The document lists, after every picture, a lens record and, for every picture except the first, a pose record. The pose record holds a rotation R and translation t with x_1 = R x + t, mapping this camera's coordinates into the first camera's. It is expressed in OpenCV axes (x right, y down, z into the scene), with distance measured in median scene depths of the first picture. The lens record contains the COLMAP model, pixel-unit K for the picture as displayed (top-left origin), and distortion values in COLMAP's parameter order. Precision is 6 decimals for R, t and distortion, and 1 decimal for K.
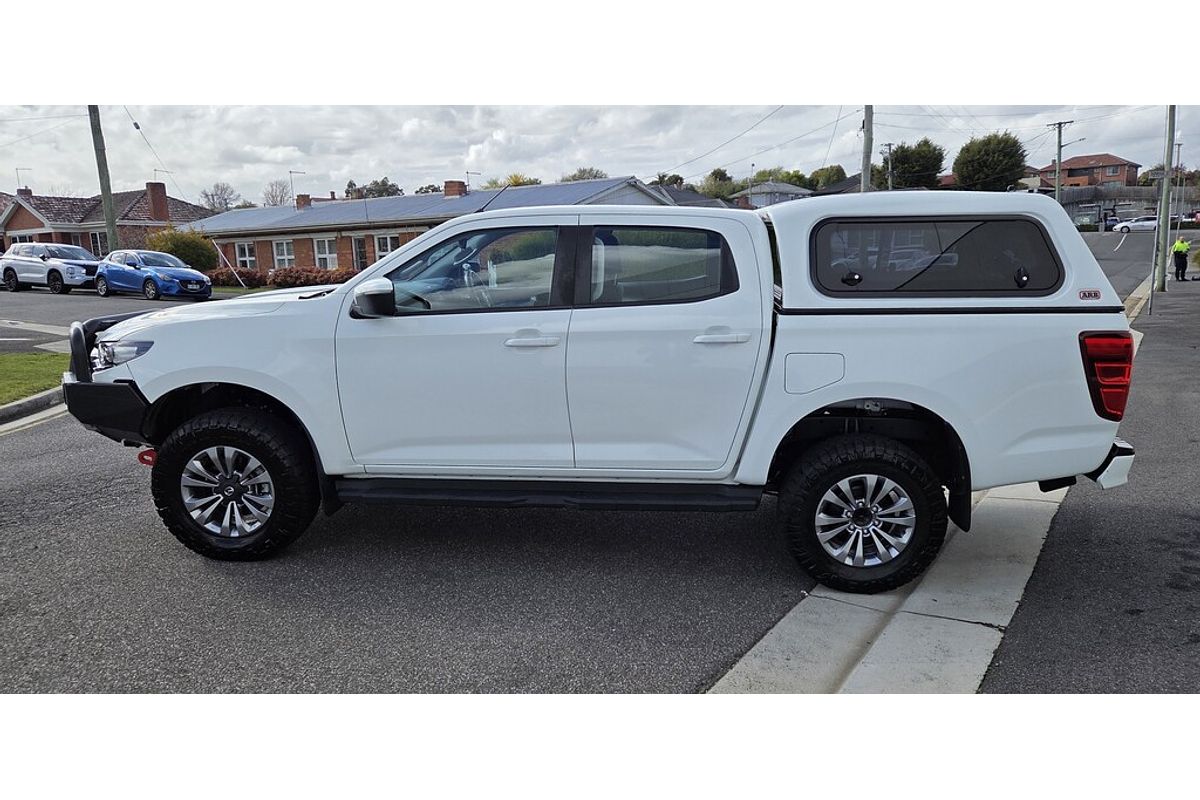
lens RADIAL K [[967.8, 0, 557.1], [0, 967.8, 416.1], [0, 0, 1]] dist [0.062432, -0.001845]
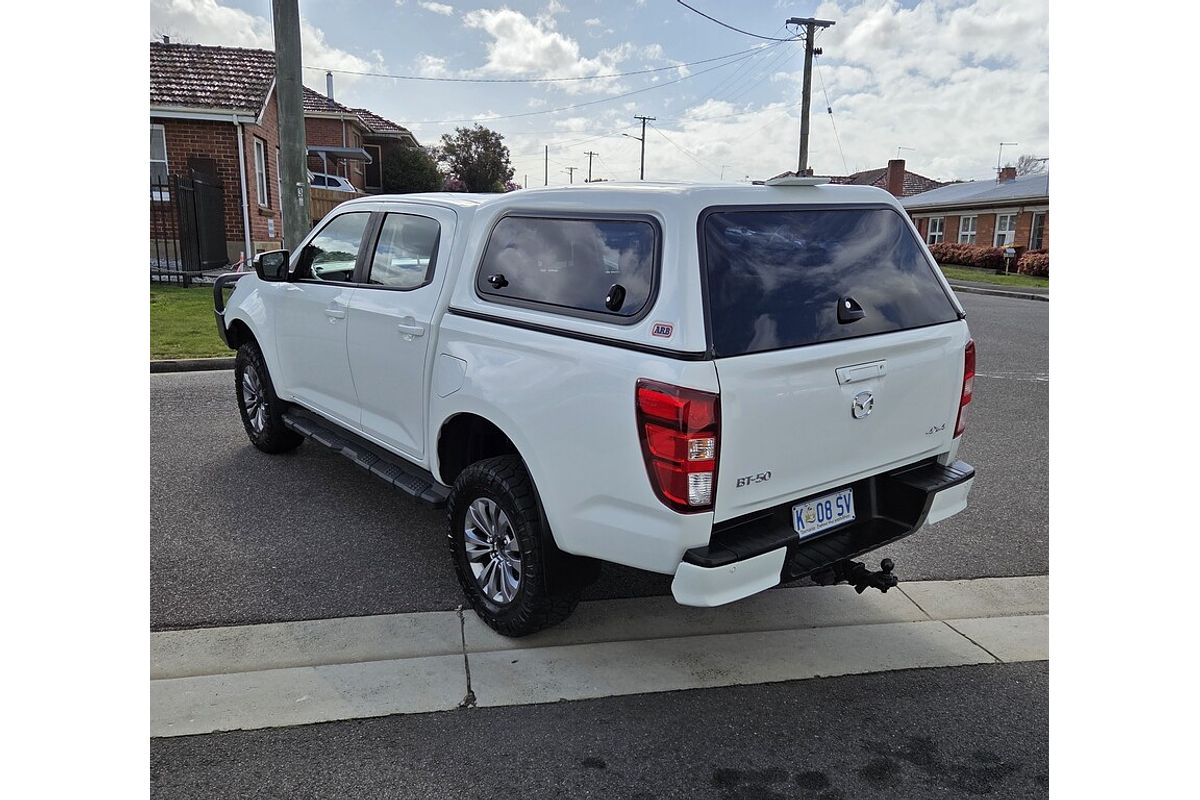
lens RADIAL K [[899.8, 0, 592.5], [0, 899.8, 436.7], [0, 0, 1]] dist [0.050995, -0.005588]
pose [[0.647360, 0.202345, -0.734834, 0.198998], [-0.154118, 0.978952, 0.133794, -0.025090], [0.746440, 0.026638, 0.664920, 0.105124]]
